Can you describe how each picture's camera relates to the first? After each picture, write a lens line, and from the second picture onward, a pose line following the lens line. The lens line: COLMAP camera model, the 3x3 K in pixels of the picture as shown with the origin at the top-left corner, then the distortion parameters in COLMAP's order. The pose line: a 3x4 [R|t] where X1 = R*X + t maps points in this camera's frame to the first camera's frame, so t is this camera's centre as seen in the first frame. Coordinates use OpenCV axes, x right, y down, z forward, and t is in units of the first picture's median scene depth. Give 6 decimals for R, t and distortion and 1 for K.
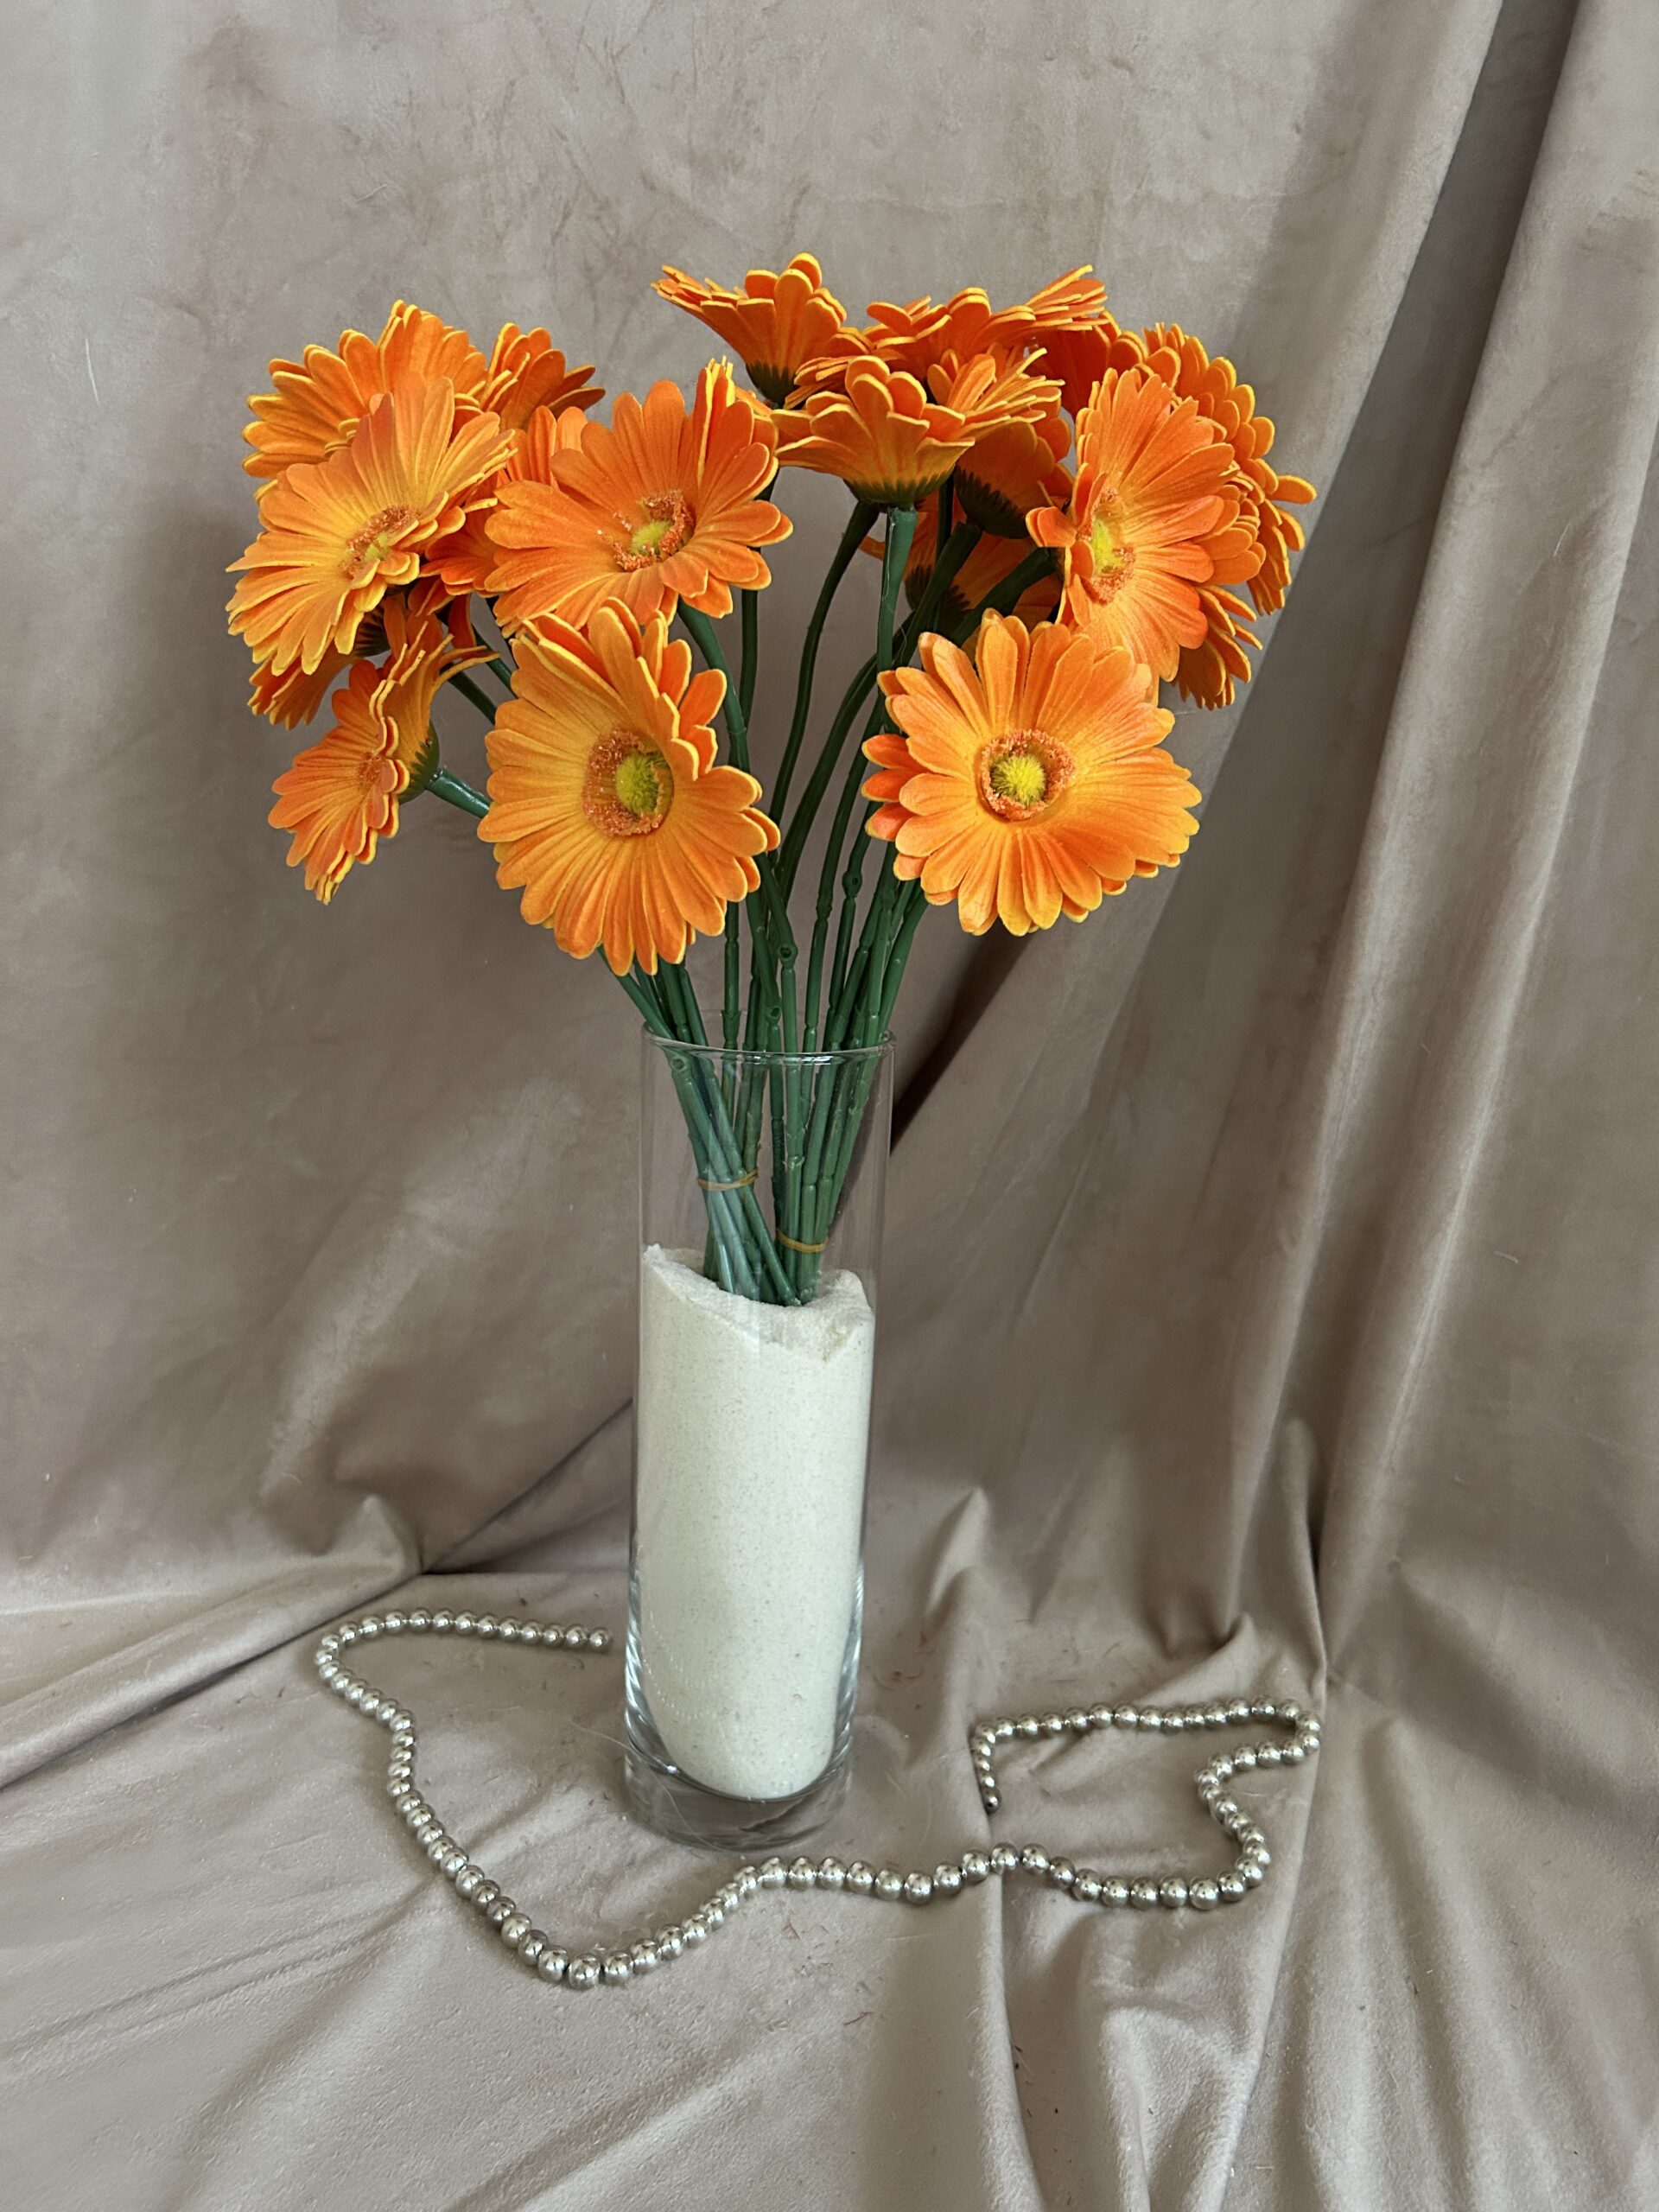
lens RADIAL K [[1652.8, 0, 829.5], [0, 1652.8, 1106.0], [0, 0, 1]] dist [0.042467, -0.066780]
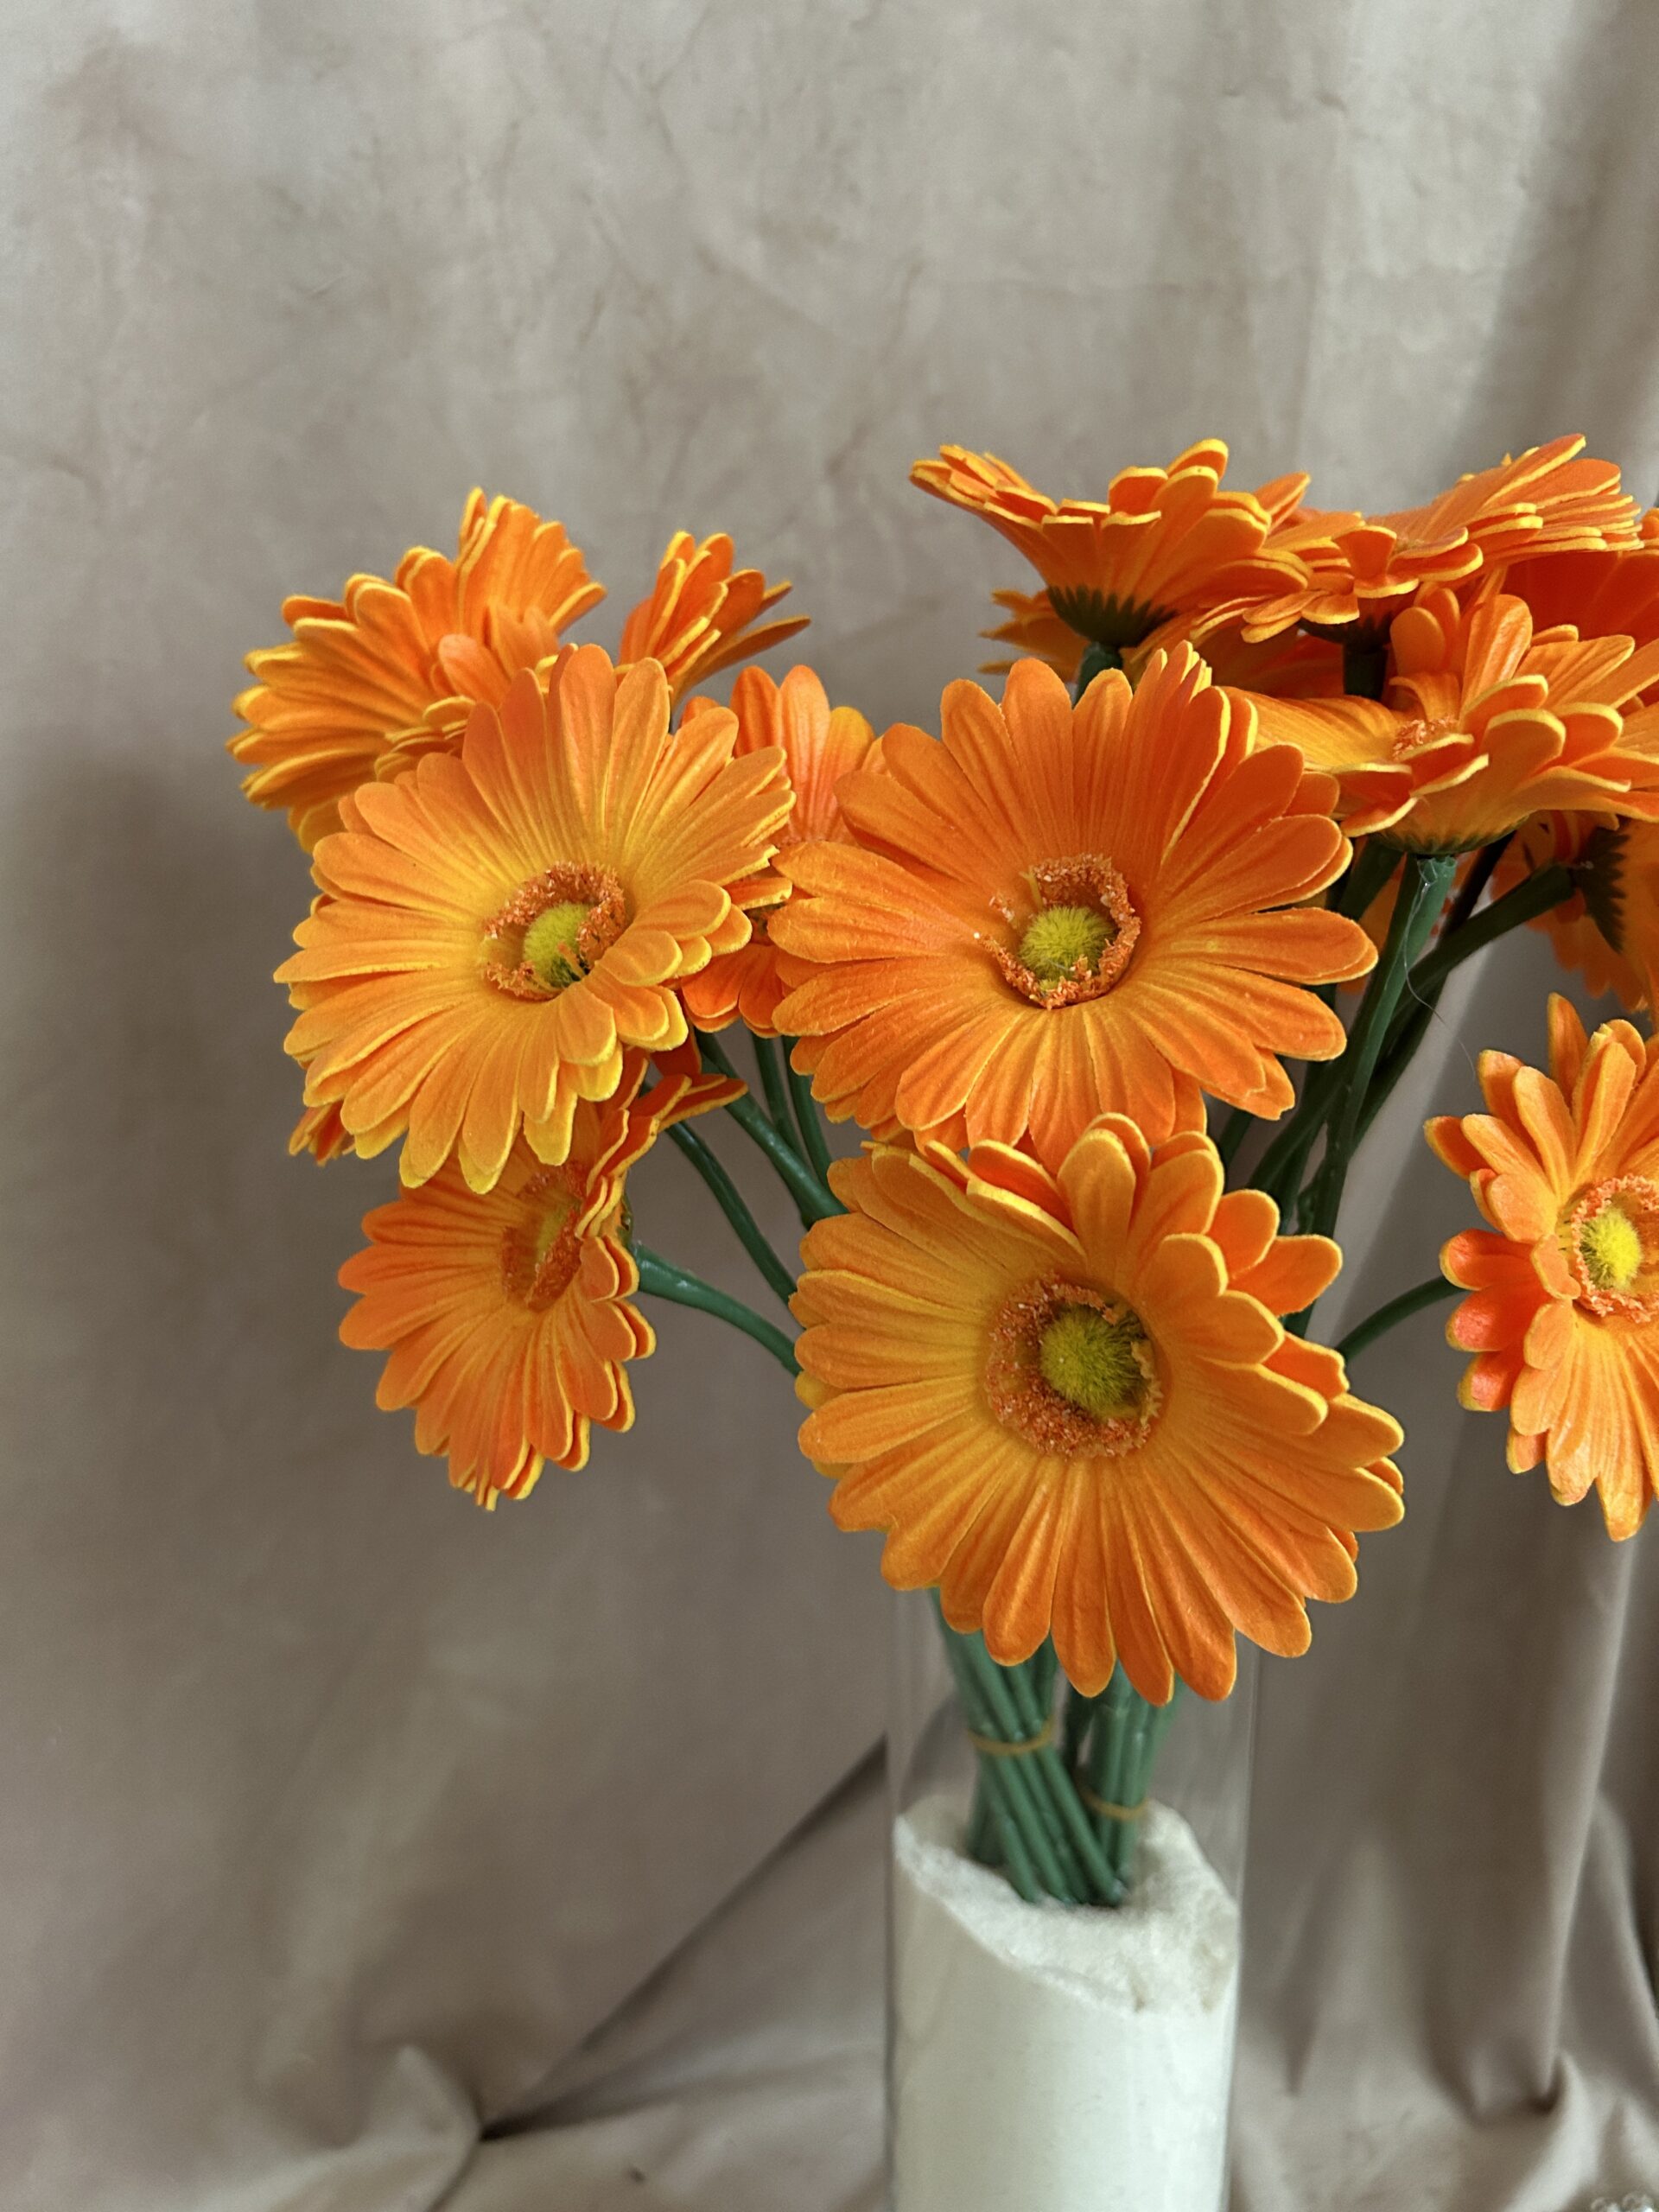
lens RADIAL K [[1692.9, 0, 838.1], [0, 1692.9, 1093.8], [0, 0, 1]] dist [0.036972, -0.073580]
pose [[0.987546, -0.076650, 0.137396, -0.197772], [0.077047, 0.997024, 0.002431, -0.210872], [-0.137173, 0.008185, 0.990513, 0.291128]]
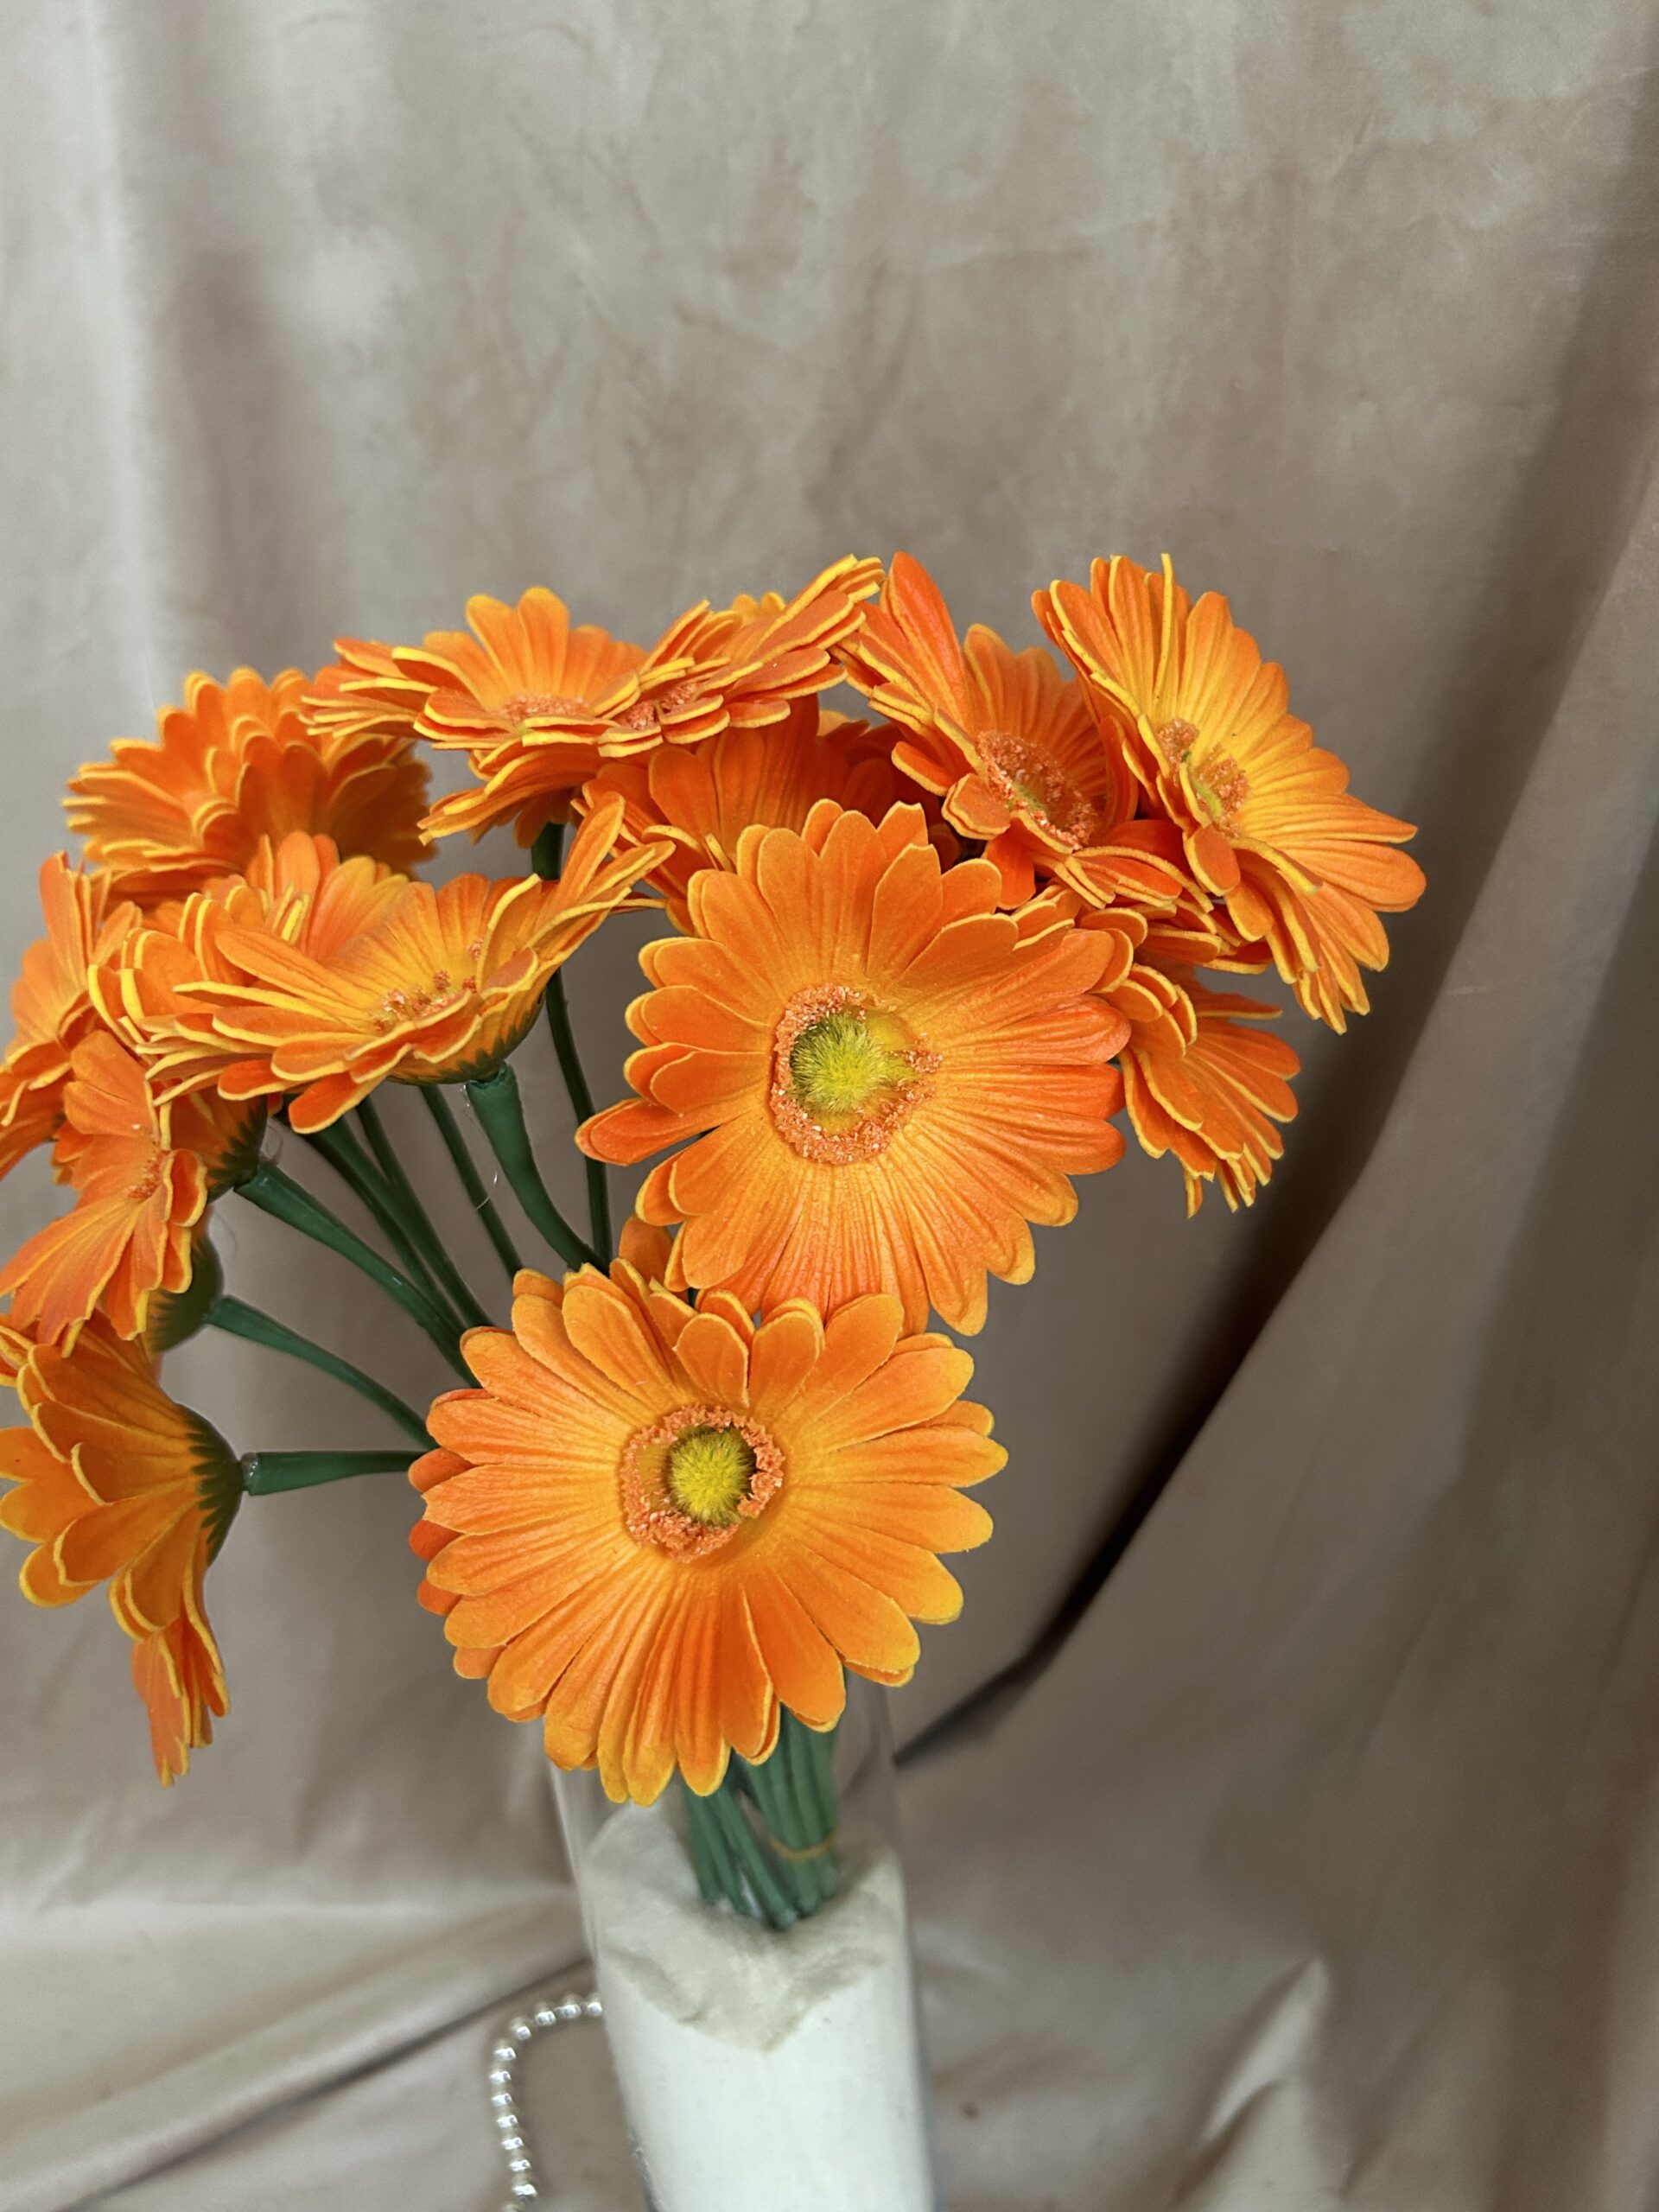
lens RADIAL K [[1692.9, 0, 838.1], [0, 1692.9, 1093.8], [0, 0, 1]] dist [0.036972, -0.073580]
pose [[0.876844, -0.005338, -0.480745, 0.344562], [0.051999, 0.995125, 0.083794, -0.290178], [0.477954, -0.098473, 0.872848, 0.360150]]
